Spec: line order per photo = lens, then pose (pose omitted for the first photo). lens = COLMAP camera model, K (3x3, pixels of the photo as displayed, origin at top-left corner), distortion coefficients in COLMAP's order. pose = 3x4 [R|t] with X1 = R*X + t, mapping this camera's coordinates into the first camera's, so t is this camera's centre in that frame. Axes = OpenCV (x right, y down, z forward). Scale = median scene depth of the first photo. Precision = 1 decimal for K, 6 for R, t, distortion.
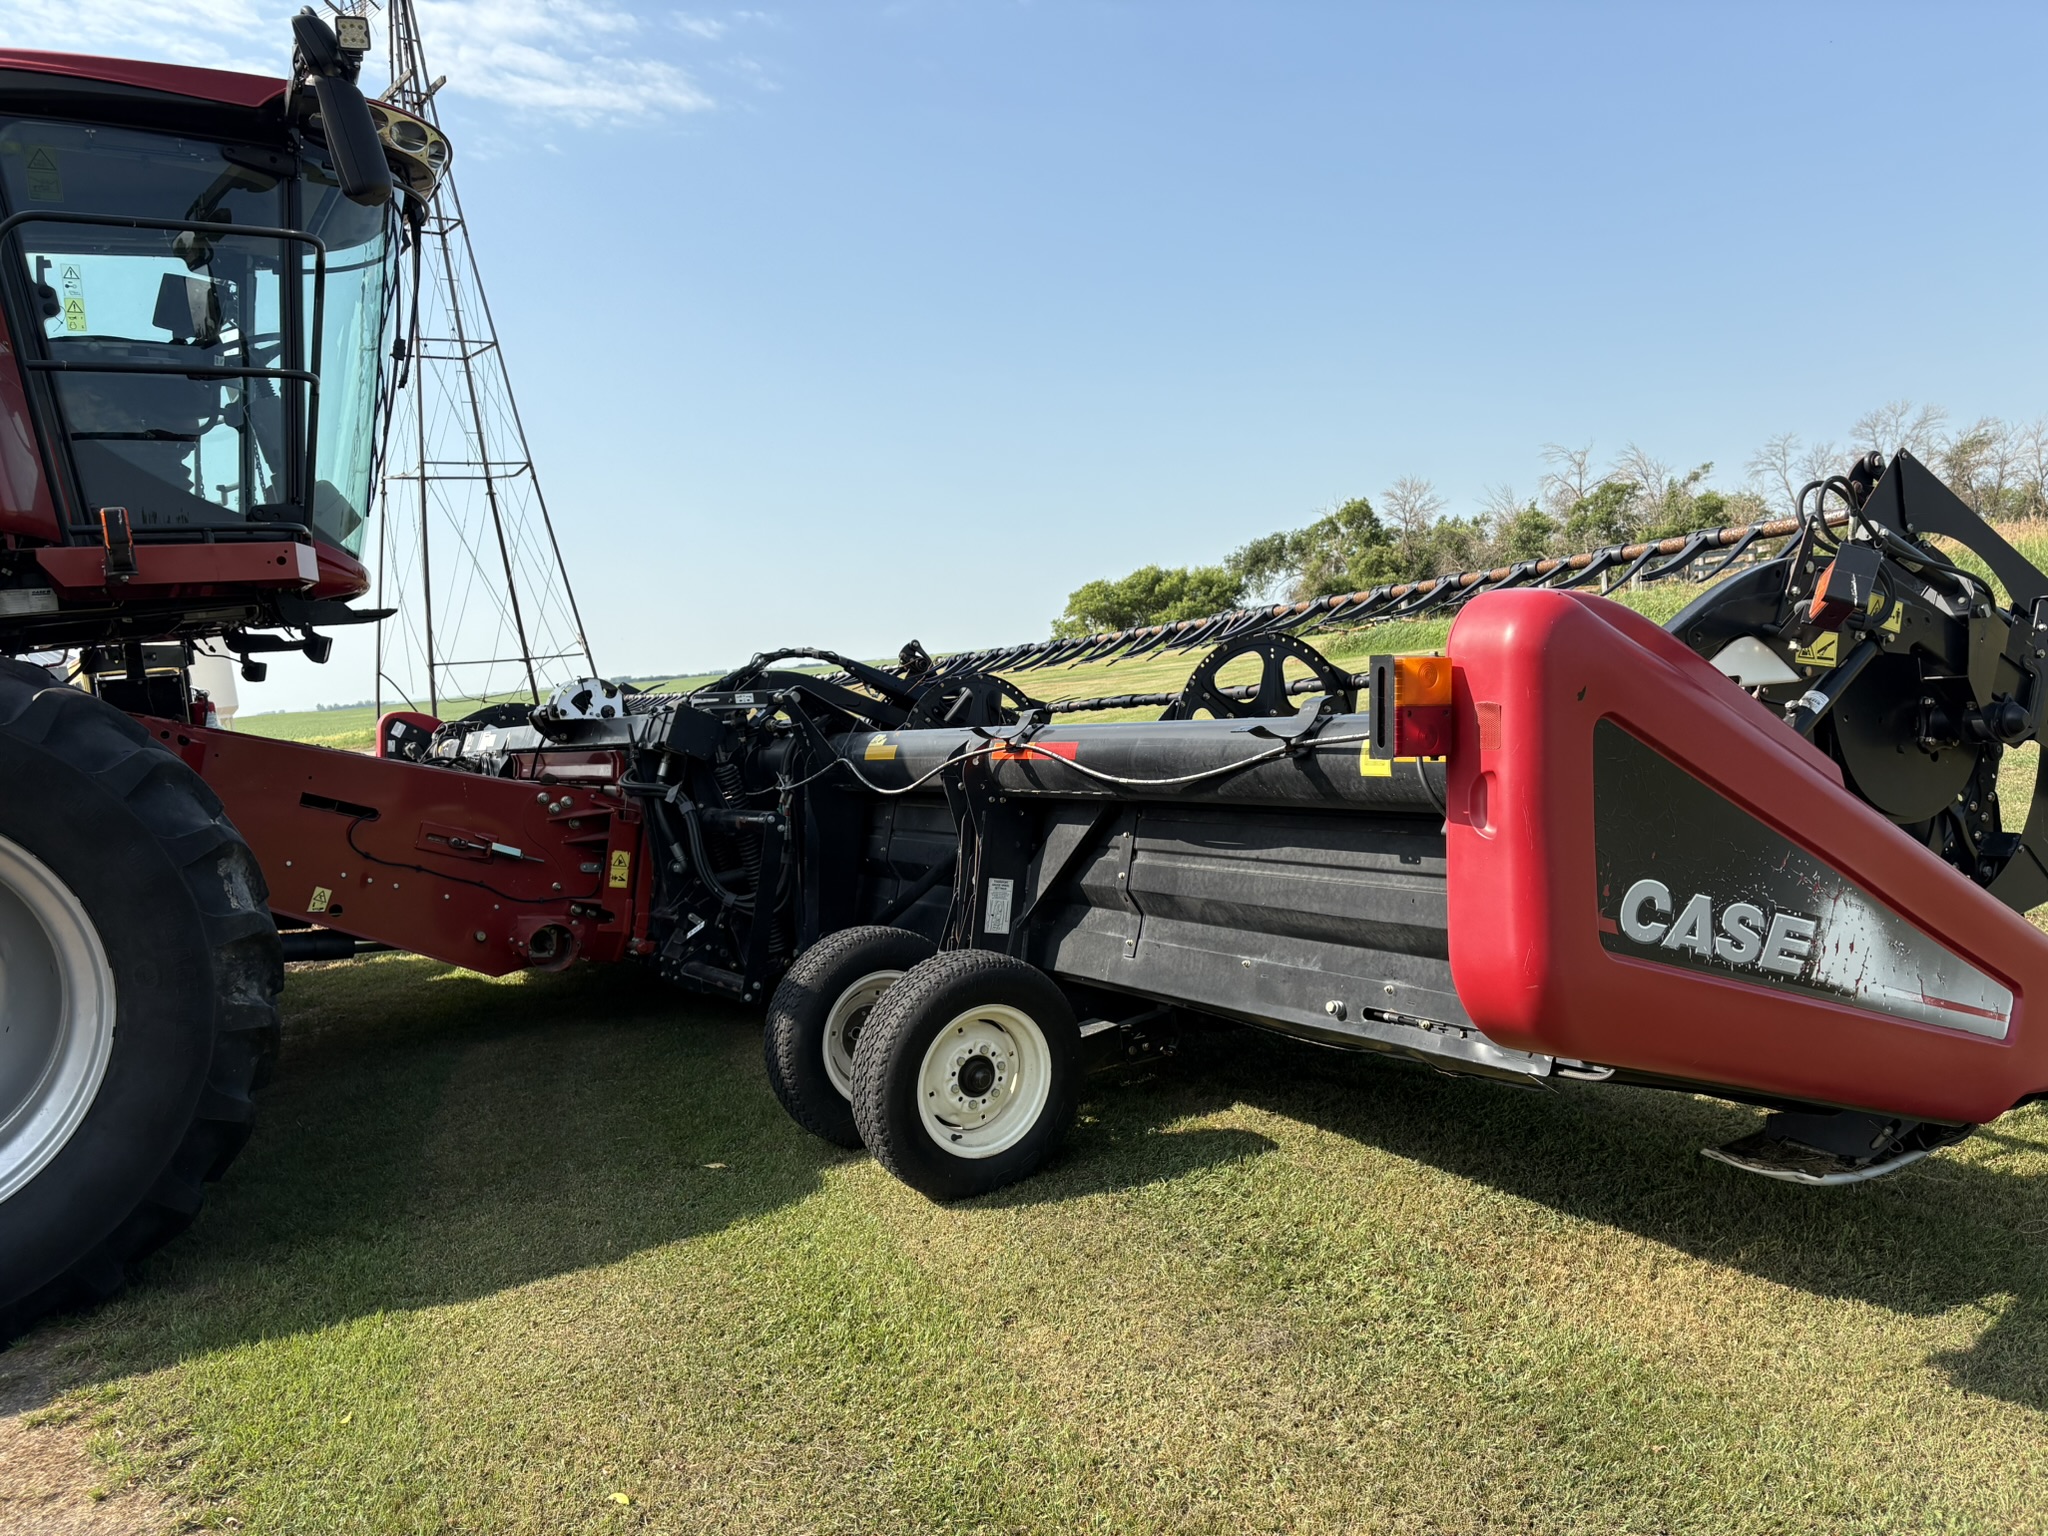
lens RADIAL K [[1562.3, 0, 1026.0], [0, 1562.3, 767.4], [0, 0, 1]] dist [0.039476, -0.022215]
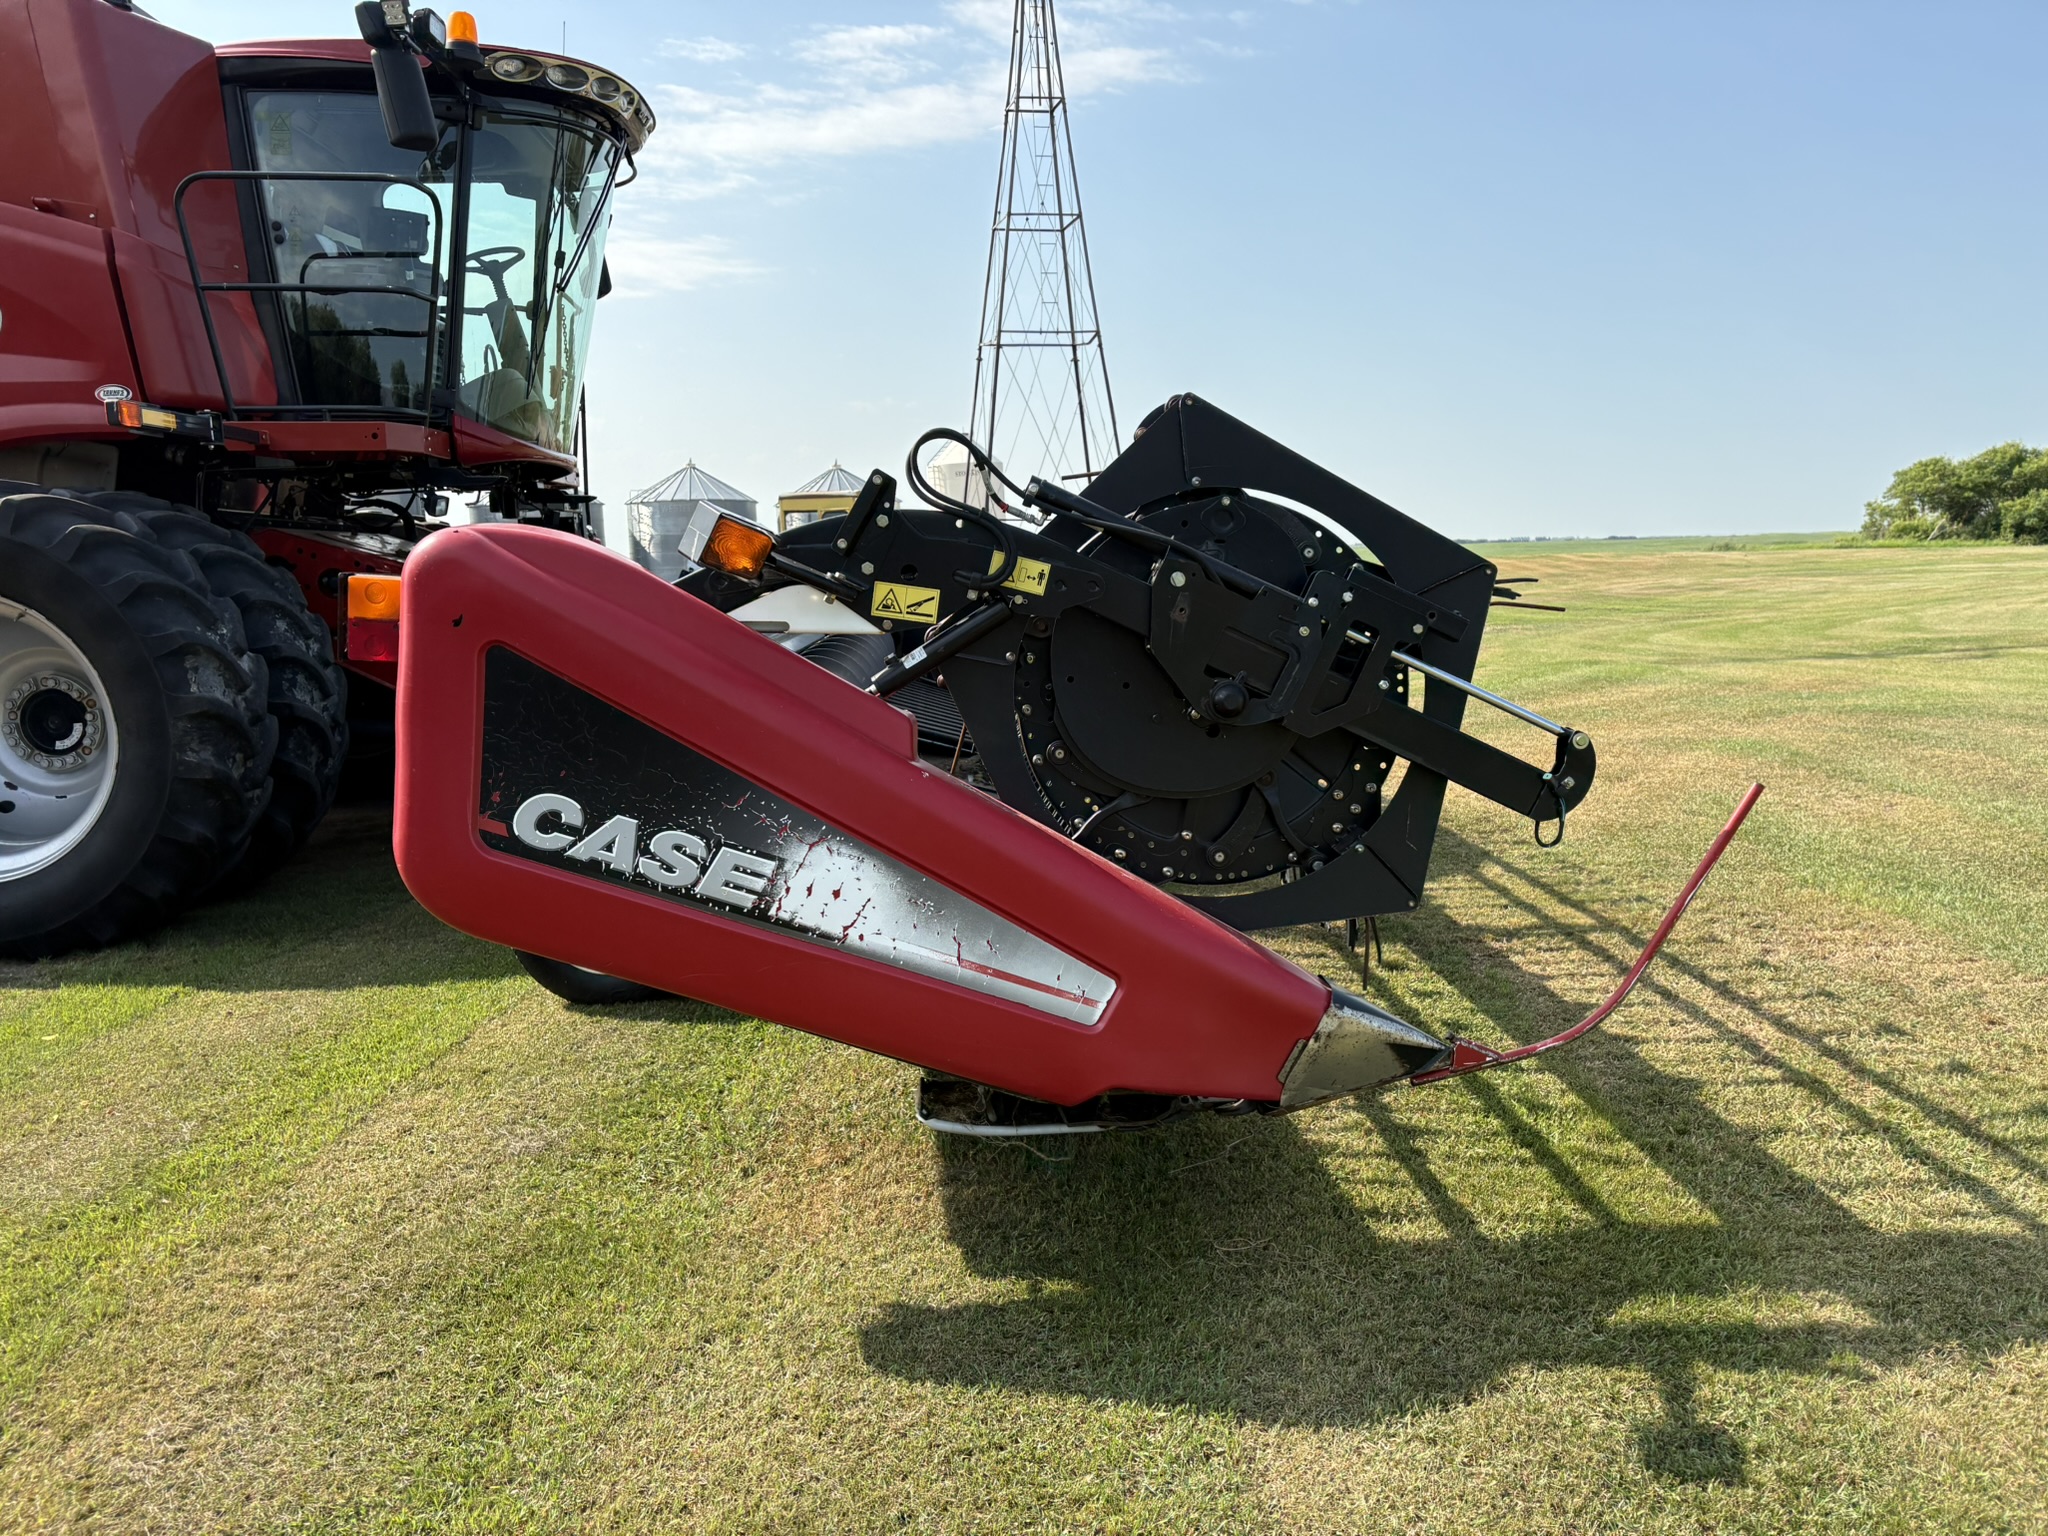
lens RADIAL K [[1562.3, 0, 1028.2], [0, 1562.3, 772.8], [0, 0, 1]] dist [0.039476, -0.022215]
pose [[0.875565, 0.136479, -0.463421, 1.109940], [-0.093464, 0.988996, 0.114676, -0.095372], [0.473973, -0.057093, 0.878687, 0.164329]]
